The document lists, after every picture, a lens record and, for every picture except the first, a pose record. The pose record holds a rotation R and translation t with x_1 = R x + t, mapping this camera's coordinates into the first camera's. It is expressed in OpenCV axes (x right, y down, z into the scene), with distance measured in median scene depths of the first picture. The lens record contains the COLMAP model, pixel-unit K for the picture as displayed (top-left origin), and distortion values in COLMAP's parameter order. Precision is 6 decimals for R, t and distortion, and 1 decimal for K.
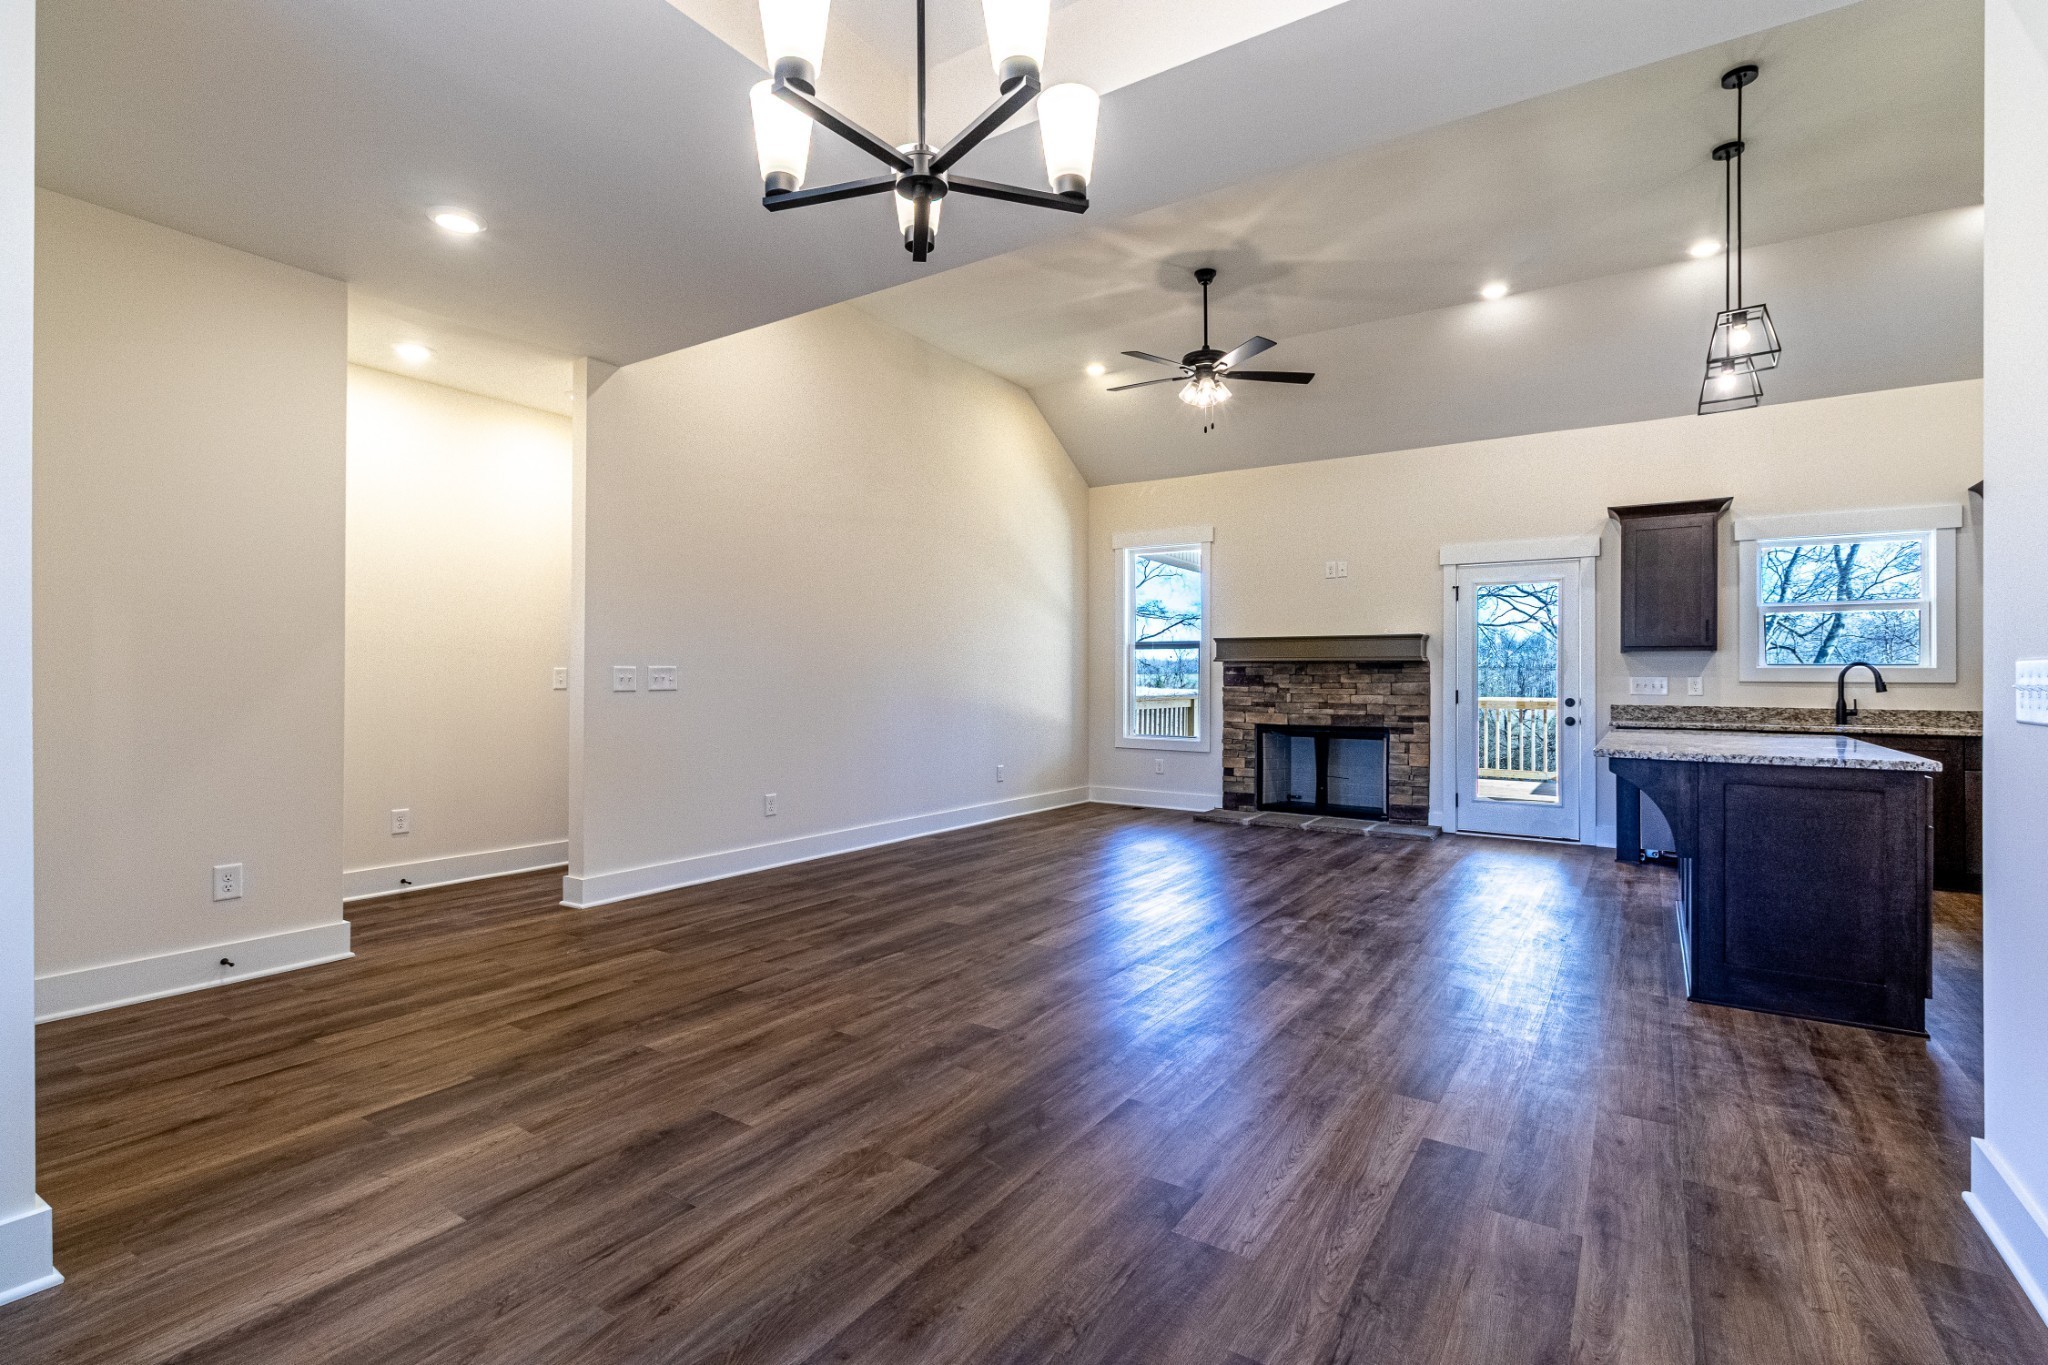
lens RADIAL K [[945.8, 0, 1025.3], [0, 945.8, 665.3], [0, 0, 1]] dist [0.002581, -0.000068]
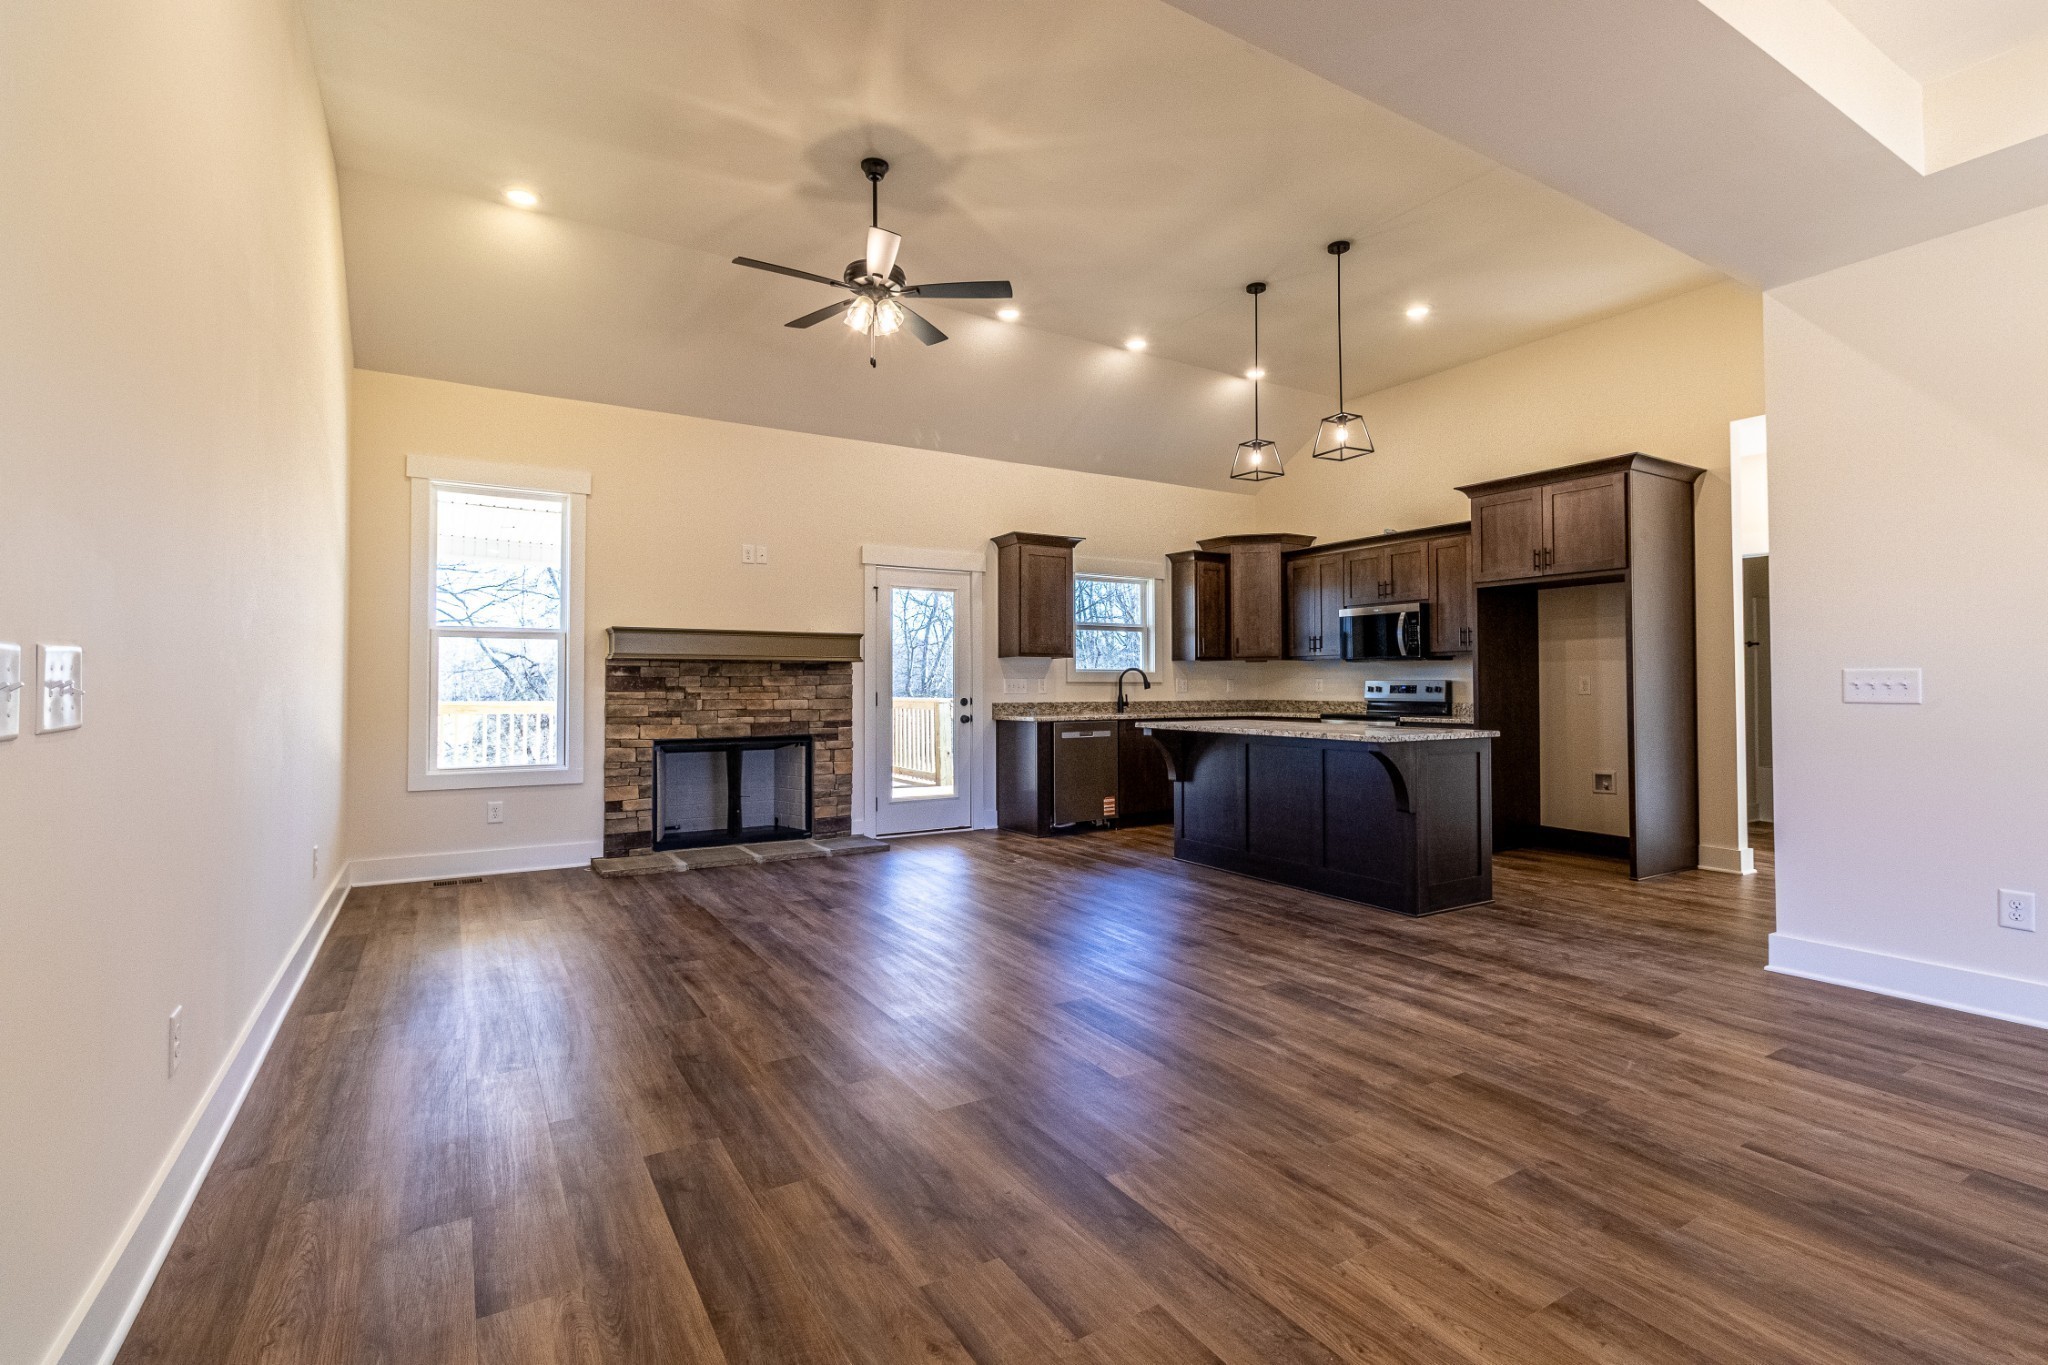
lens RADIAL K [[938.6, 0, 1025.2], [0, 938.6, 656.2], [0, 0, 1]] dist [0.002755, 0.000305]
pose [[0.428545, 0.019722, 0.903305, -0.365688], [-0.010410, 0.999803, -0.016890, 0.003601], [-0.903460, -0.002165, 0.428666, 0.447192]]
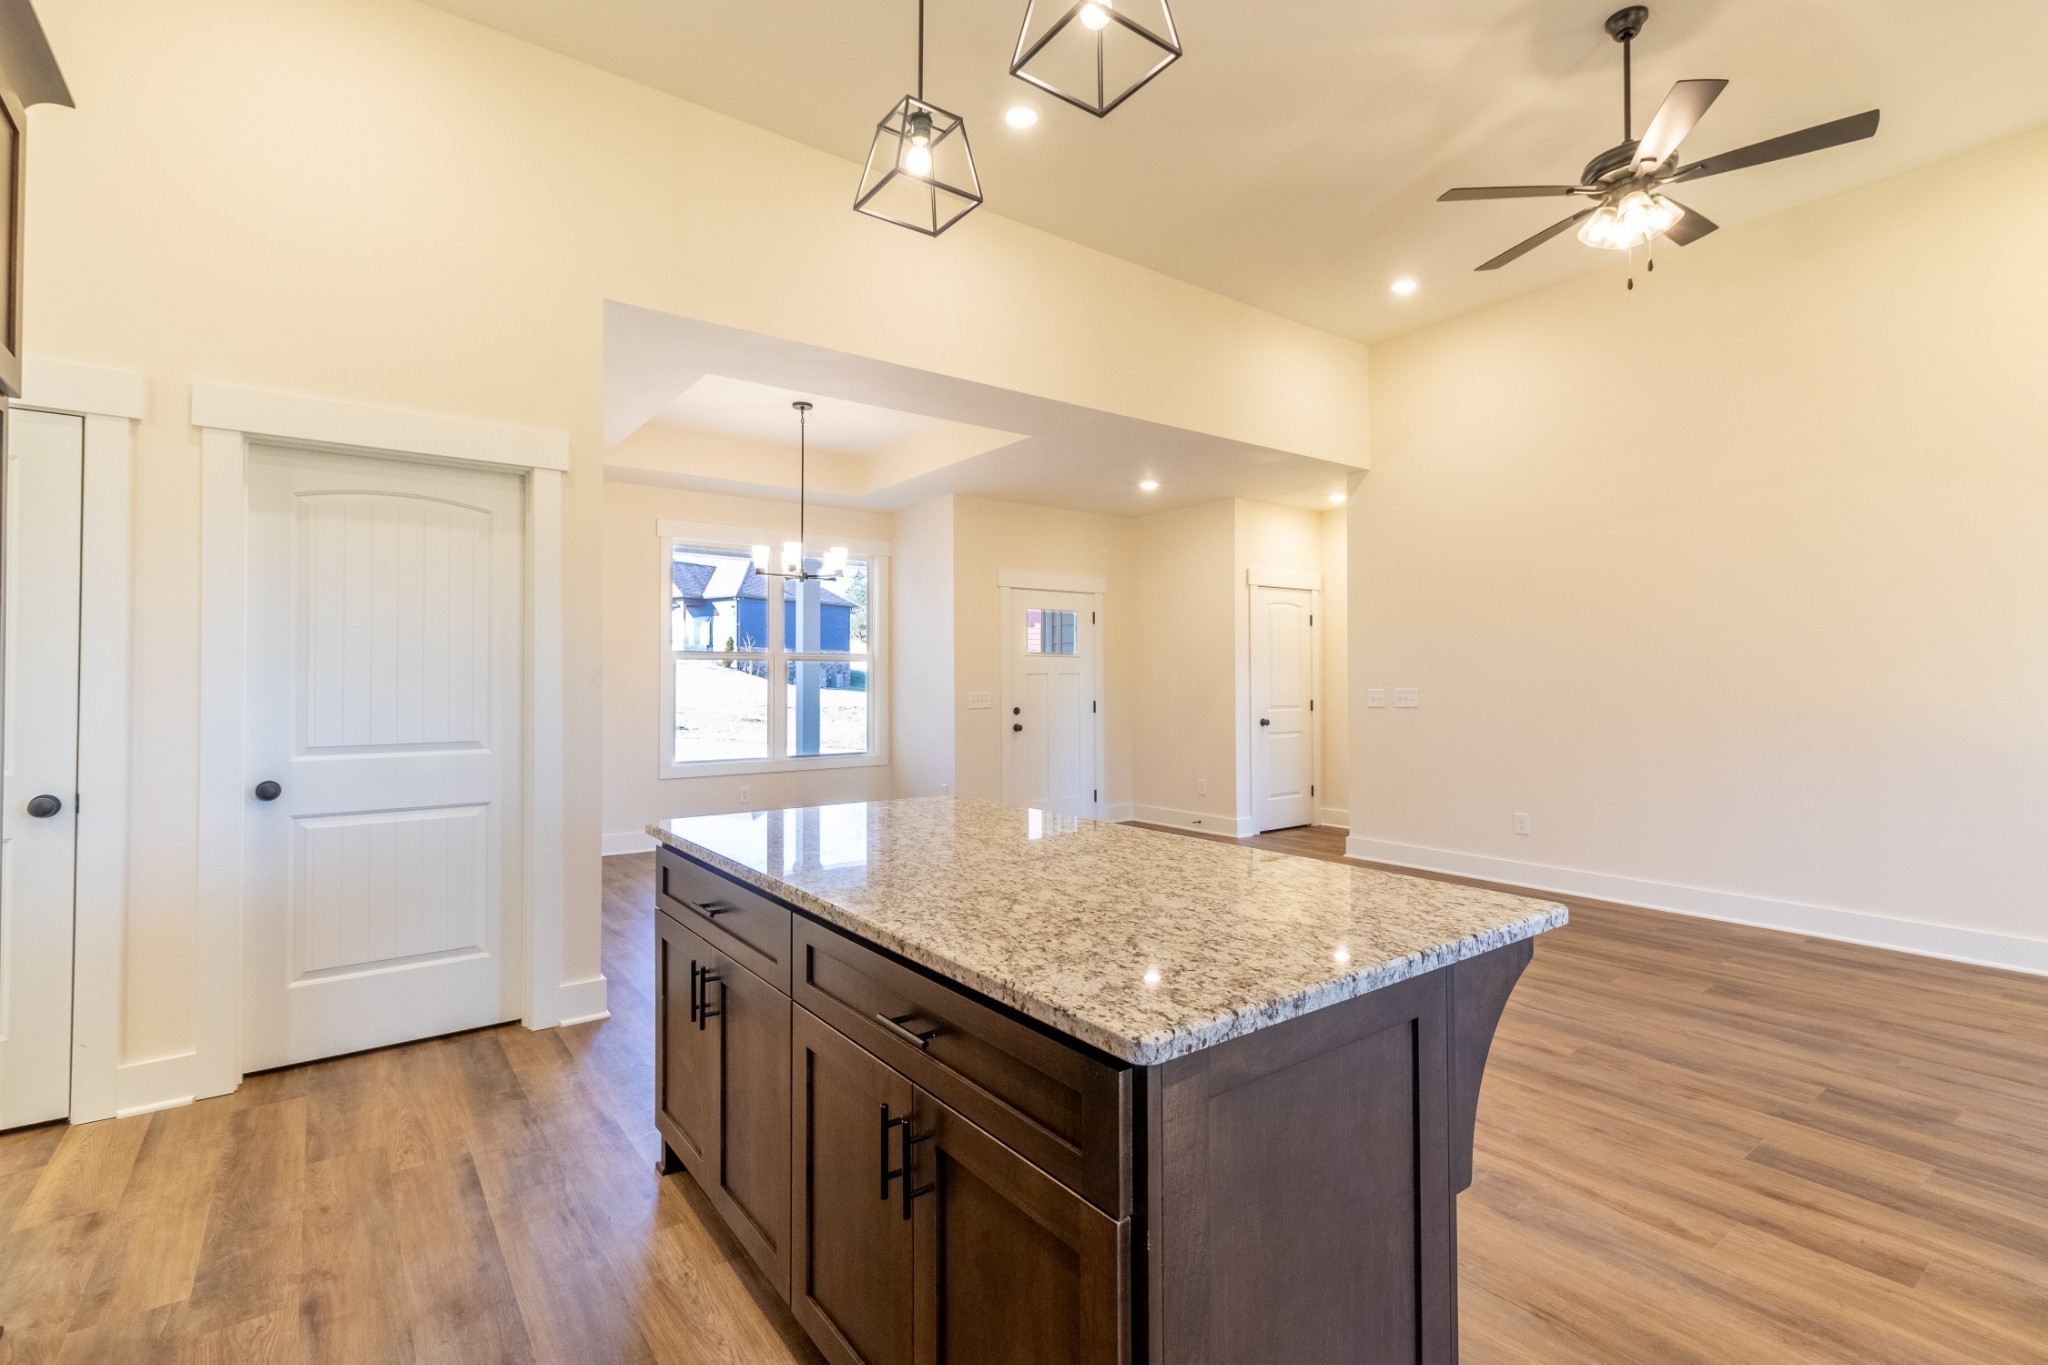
lens RADIAL K [[938.6, 0, 1025.2], [0, 938.6, 656.2], [0, 0, 1]] dist [0.002755, 0.000305]
pose [[-0.339586, -0.030156, -0.940091, 0.693094], [0.015000, 0.999185, -0.037470, -0.002107], [0.940455, -0.026826, -0.338857, 0.676720]]
